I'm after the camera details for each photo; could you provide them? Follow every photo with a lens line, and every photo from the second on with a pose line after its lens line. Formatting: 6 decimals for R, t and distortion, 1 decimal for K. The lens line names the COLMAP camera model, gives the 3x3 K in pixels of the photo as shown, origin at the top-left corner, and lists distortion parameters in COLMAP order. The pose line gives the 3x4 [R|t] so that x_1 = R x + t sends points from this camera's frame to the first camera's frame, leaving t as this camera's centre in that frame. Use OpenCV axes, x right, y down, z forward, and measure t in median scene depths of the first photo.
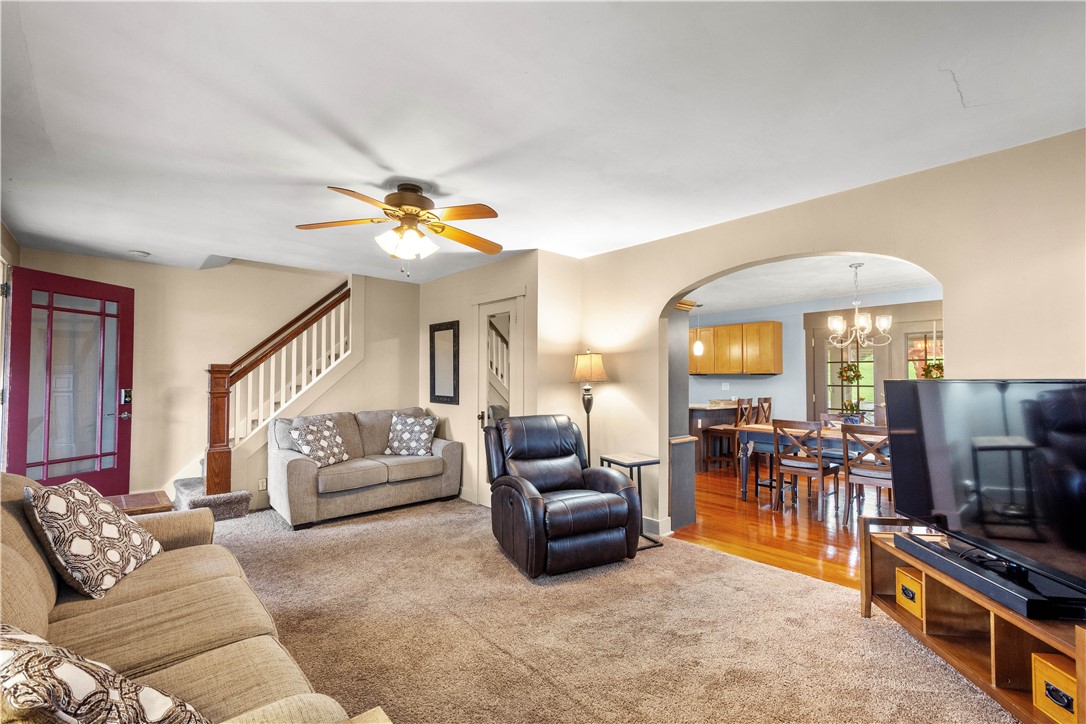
lens RADIAL K [[467.5, 0, 534.3], [0, 467.5, 365.9], [0, 0, 1]] dist [0.000878, -0.000027]
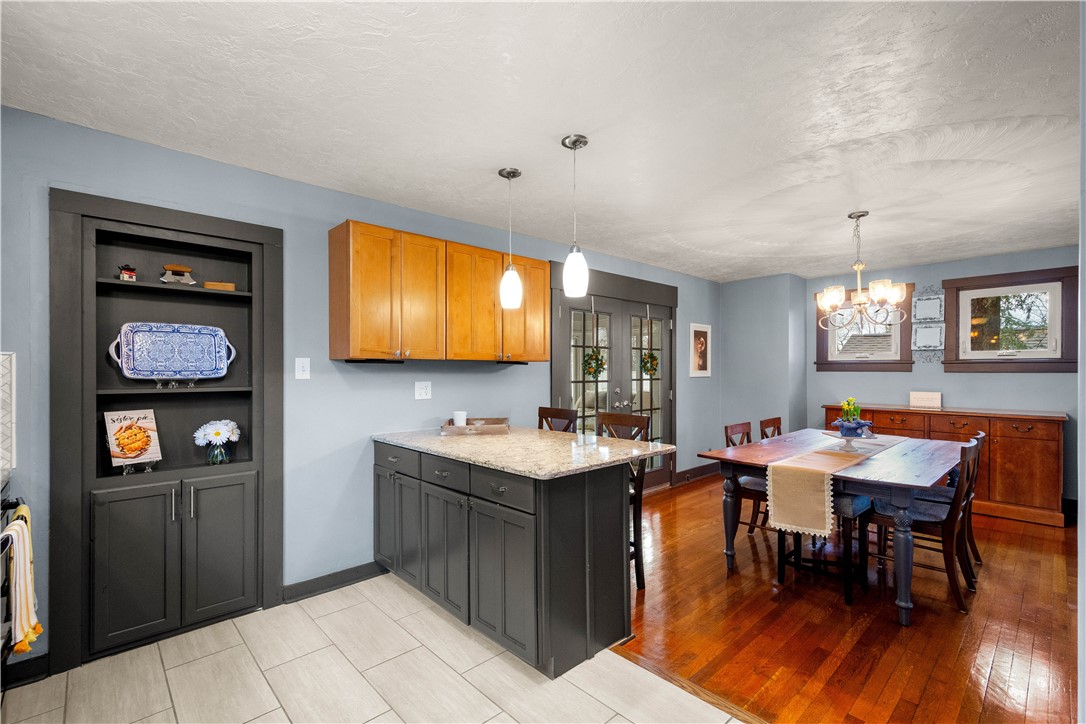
lens RADIAL K [[479.4, 0, 542.8], [0, 479.4, 375.9], [0, 0, 1]] dist [0.019224, -0.006866]
pose [[-0.036498, -0.014571, 0.999227, -0.028865], [-0.025362, 0.999585, 0.013650, 0.025914], [-0.999012, -0.024844, -0.036853, 1.081903]]
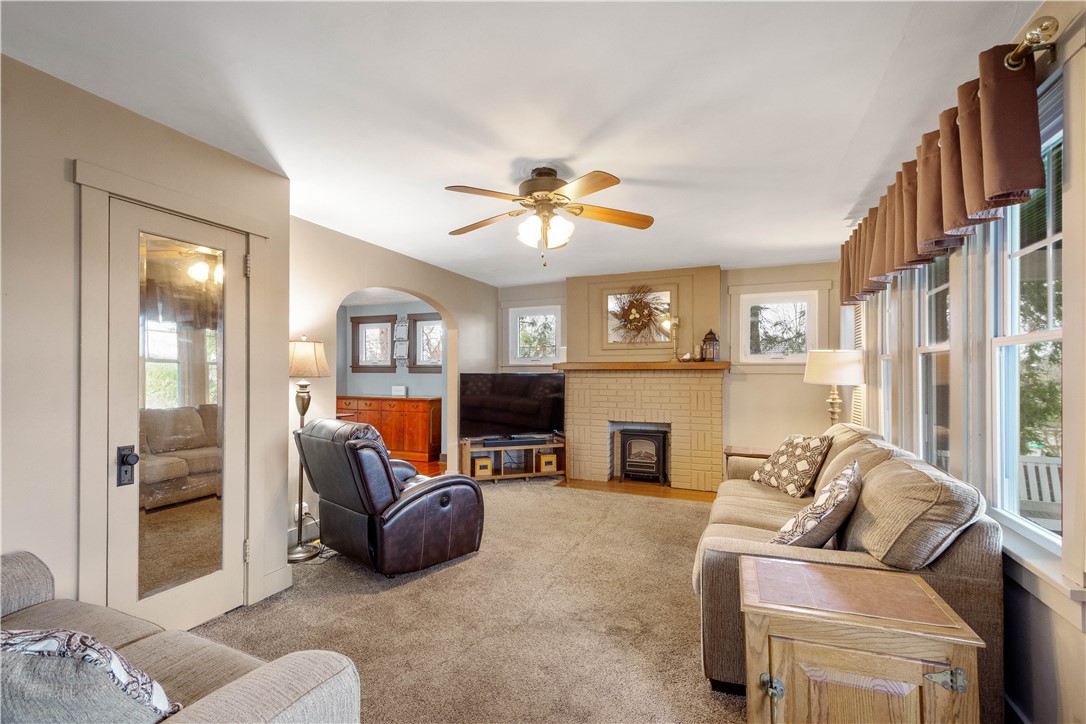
lens RADIAL K [[479.4, 0, 542.8], [0, 479.4, 375.9], [0, 0, 1]] dist [0.019224, -0.006866]
pose [[-0.436305, -0.008249, 0.899761, -0.512971], [-0.025428, 0.999672, -0.003165, 0.016458], [-0.899439, -0.024260, -0.436372, 0.626079]]
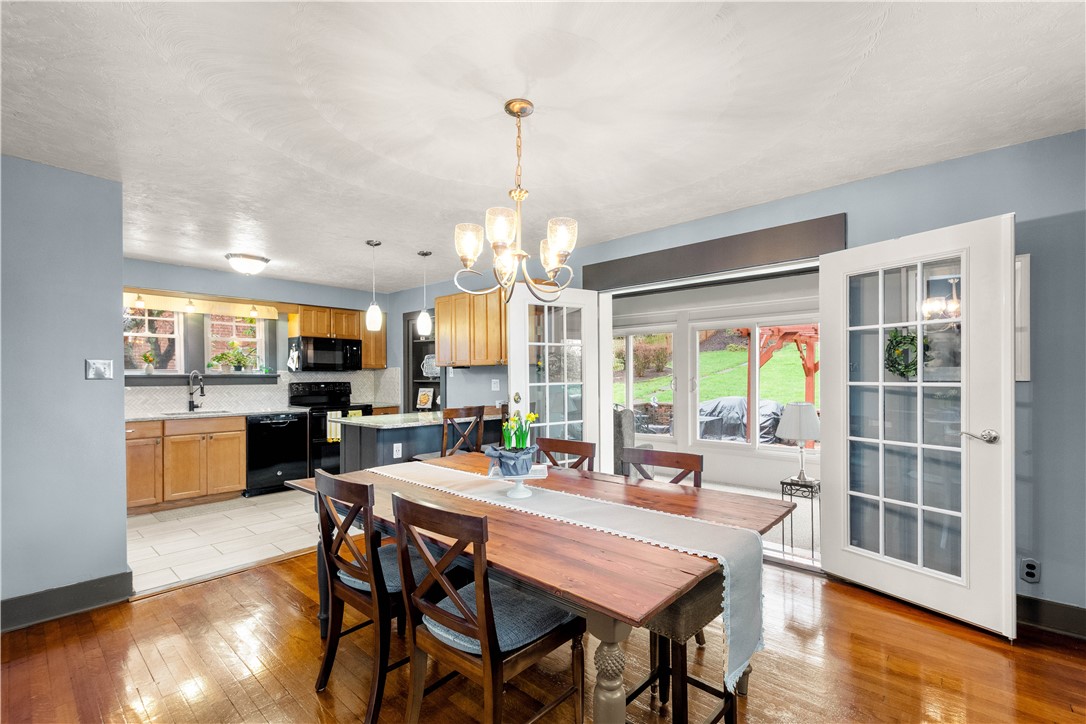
lens RADIAL K [[479.4, 0, 542.8], [0, 479.4, 375.9], [0, 0, 1]] dist [0.019224, -0.006866]
pose [[0.992014, -0.009224, 0.125788, 0.464956], [0.005669, 0.999575, 0.028586, 0.014188], [-0.125998, -0.027645, 0.991645, 0.393641]]
